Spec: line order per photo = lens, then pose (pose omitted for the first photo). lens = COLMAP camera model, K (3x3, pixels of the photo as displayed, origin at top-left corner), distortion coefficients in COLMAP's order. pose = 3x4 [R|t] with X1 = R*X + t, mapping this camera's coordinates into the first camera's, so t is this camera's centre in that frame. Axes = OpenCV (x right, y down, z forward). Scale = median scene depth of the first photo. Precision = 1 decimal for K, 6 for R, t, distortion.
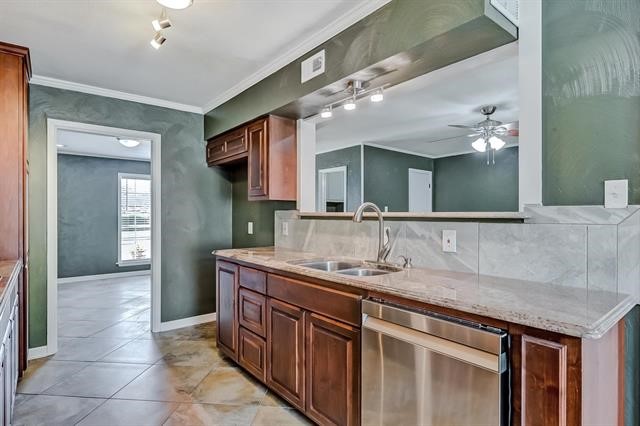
lens RADIAL K [[334.9, 0, 316.0], [0, 334.9, 214.3], [0, 0, 1]] dist [0.012630, 0.000176]
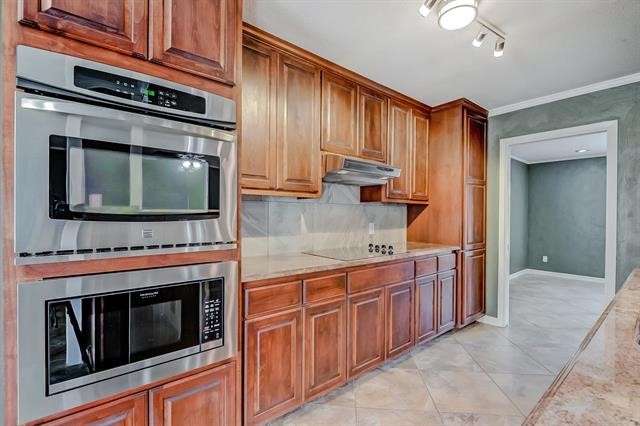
lens RADIAL K [[296.1, 0, 323.8], [0, 296.1, 215.6], [0, 0, 1]] dist [0.000764, -0.001641]
pose [[0.021821, 0.008487, -0.999726, 0.346485], [-0.005096, 0.999952, 0.008377, -0.006176], [0.999749, 0.004911, 0.021864, 0.357981]]
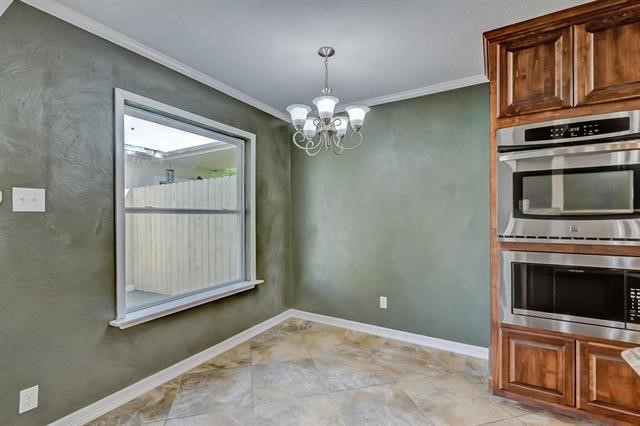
lens RADIAL K [[287.8, 0, 311.5], [0, 287.8, 215.2], [0, 0, 1]] dist [0.003556, -0.002798]
pose [[-0.940759, 0.007948, -0.338982, 0.645509], [0.008177, 0.999966, 0.000752, -0.007433], [0.338976, -0.002065, -0.940793, 0.497643]]
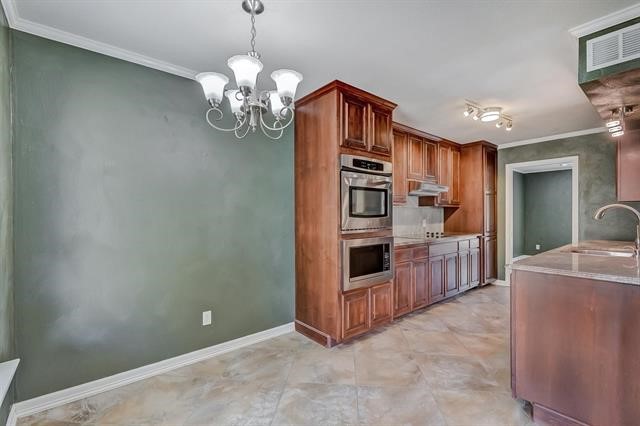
lens RADIAL K [[287.8, 0, 324.3], [0, 287.8, 215.3], [0, 0, 1]] dist [0.003556, -0.002798]
pose [[0.020535, 0.006579, -0.999767, 0.966719], [0.005106, 0.999965, 0.006685, -0.009921], [0.999776, -0.005242, 0.020501, -0.097596]]
